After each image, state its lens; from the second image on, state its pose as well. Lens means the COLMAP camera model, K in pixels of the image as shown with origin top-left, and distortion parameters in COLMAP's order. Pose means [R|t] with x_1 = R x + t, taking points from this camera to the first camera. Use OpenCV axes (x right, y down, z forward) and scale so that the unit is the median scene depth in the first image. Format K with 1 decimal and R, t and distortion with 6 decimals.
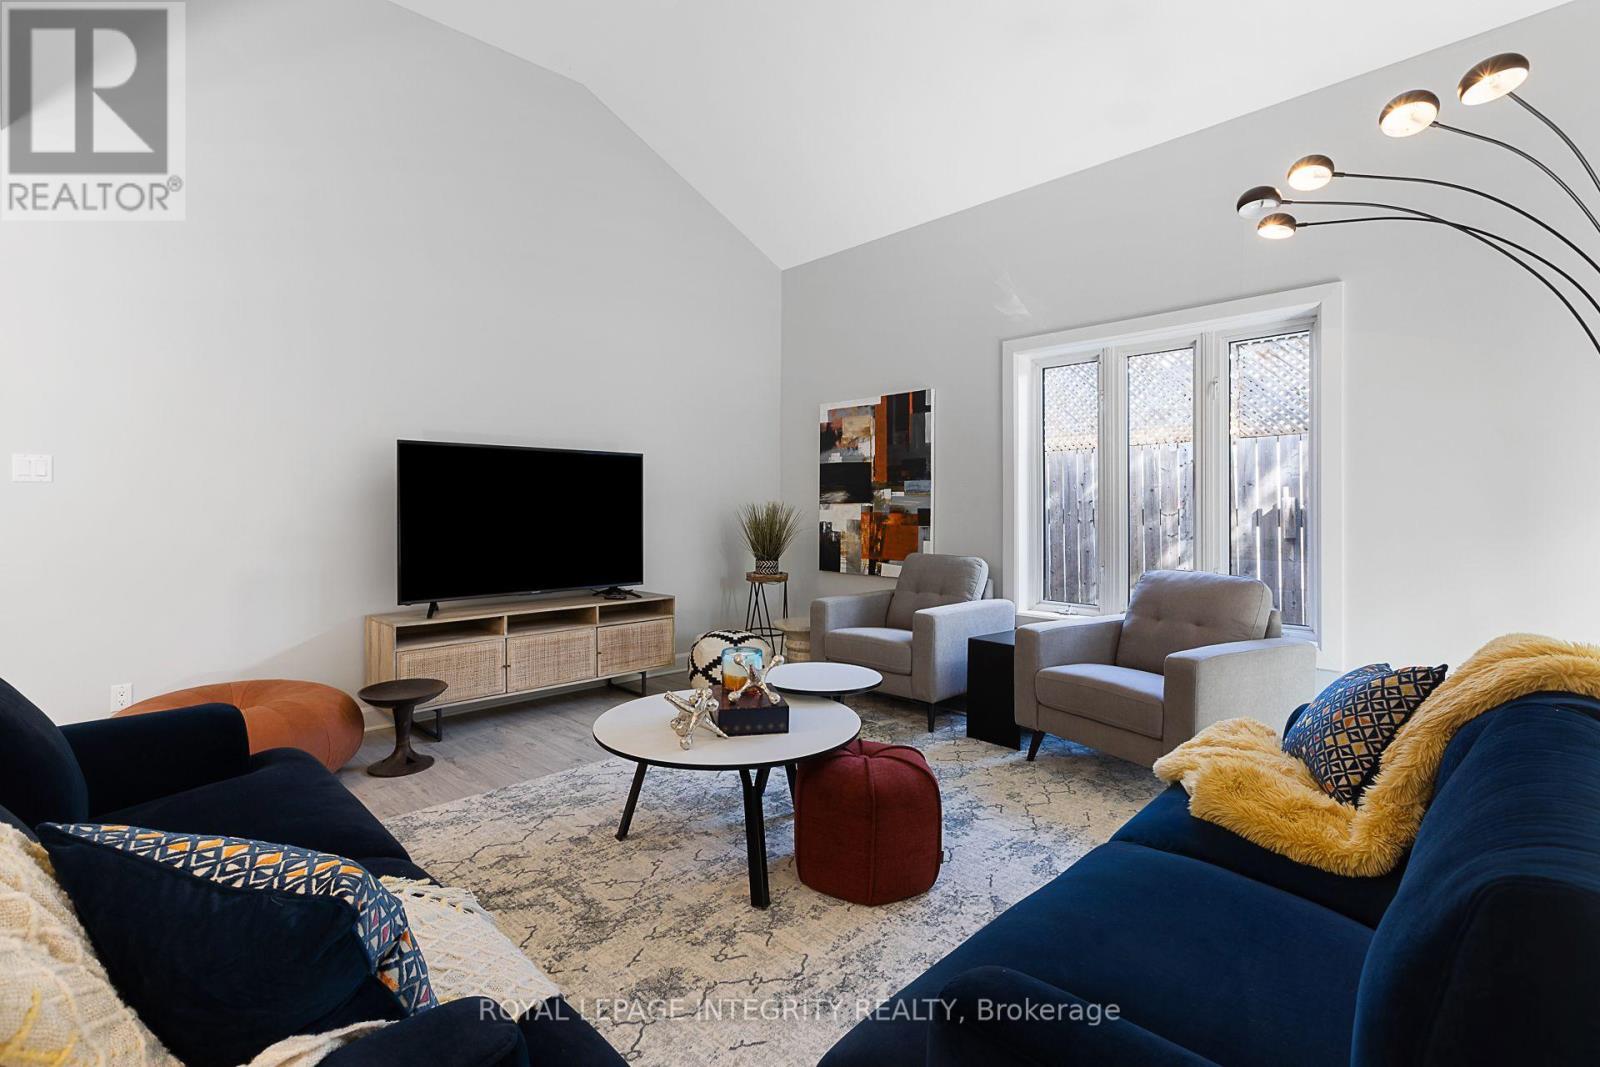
lens RADIAL K [[750.7, 0, 800.0], [0, 750.7, 517.4], [0, 0, 1]] dist [-0.006394, -0.000615]
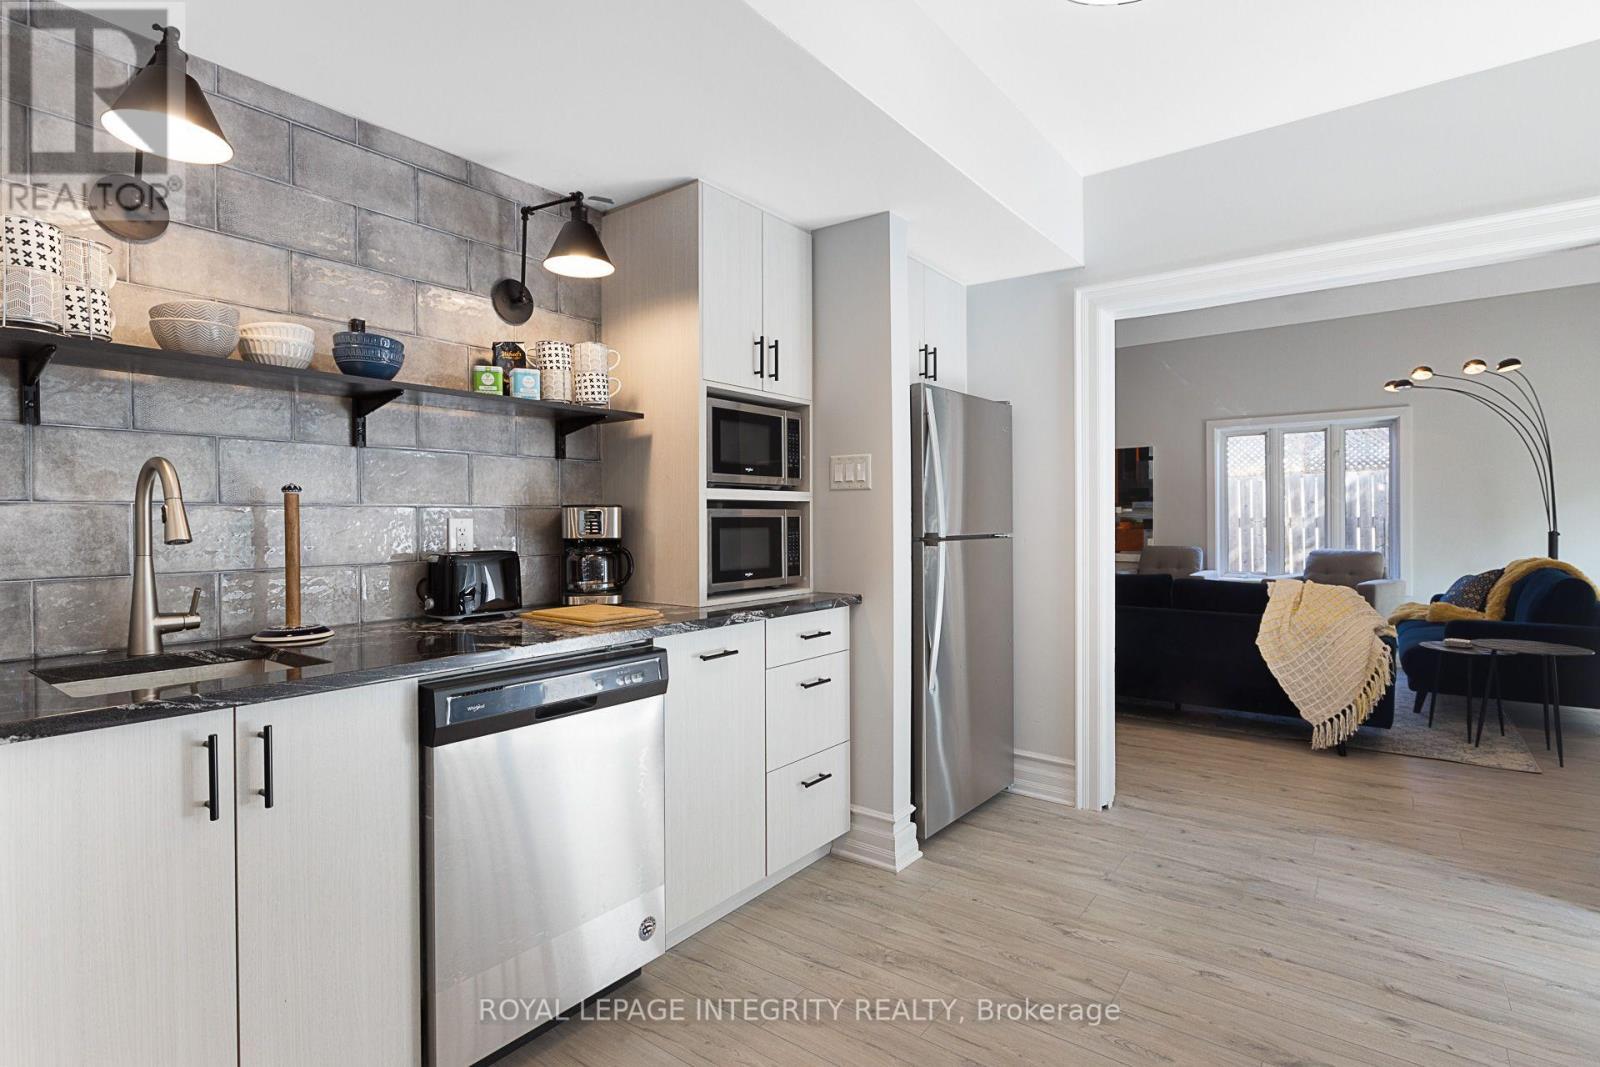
lens RADIAL K [[792.5, 0, 796.4], [0, 792.5, 526.8], [0, 0, 1]] dist [-0.003574, 0.000008]
pose [[0.990940, -0.006662, 0.134143, -0.845012], [0.007361, 0.999962, -0.004713, 0.008406], [-0.134107, 0.005658, 0.990951, -0.629059]]
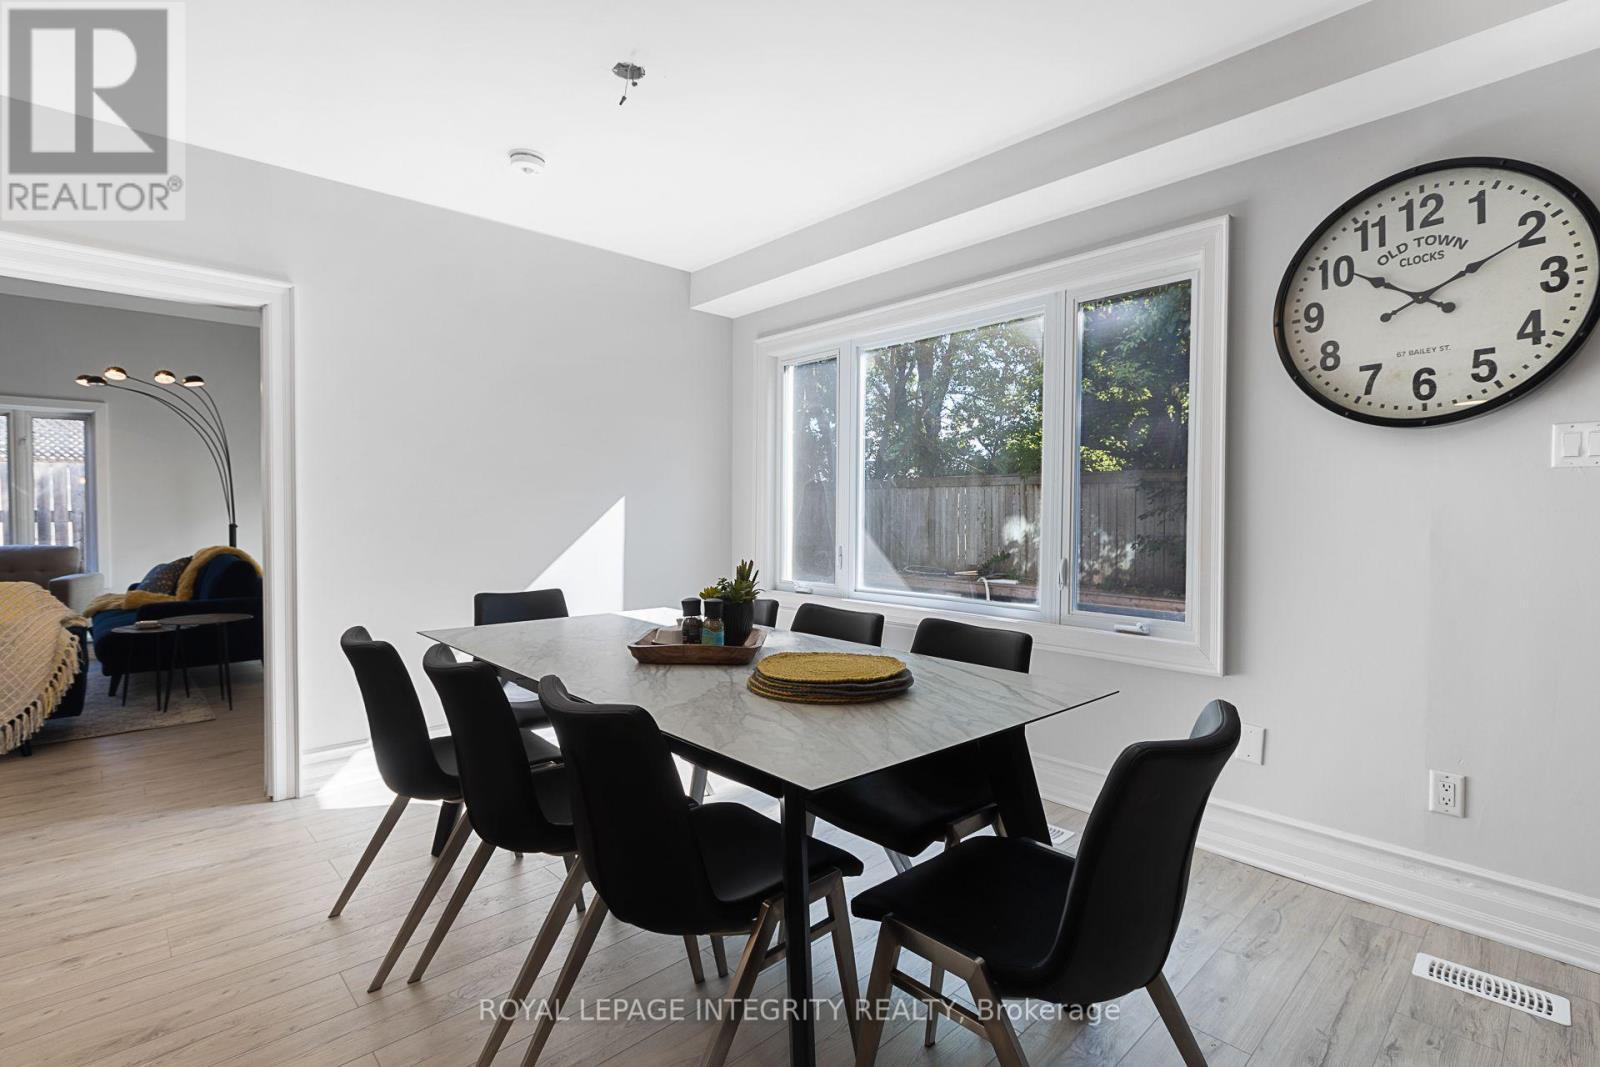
lens RADIAL K [[750.7, 0, 795.6], [0, 750.7, 534.1], [0, 0, 1]] dist [-0.006394, -0.000615]
pose [[0.041085, -0.025211, 0.998838, -0.886393], [0.008366, 0.999655, 0.024888, 0.010959], [-0.999121, 0.007333, 0.041282, -0.695951]]
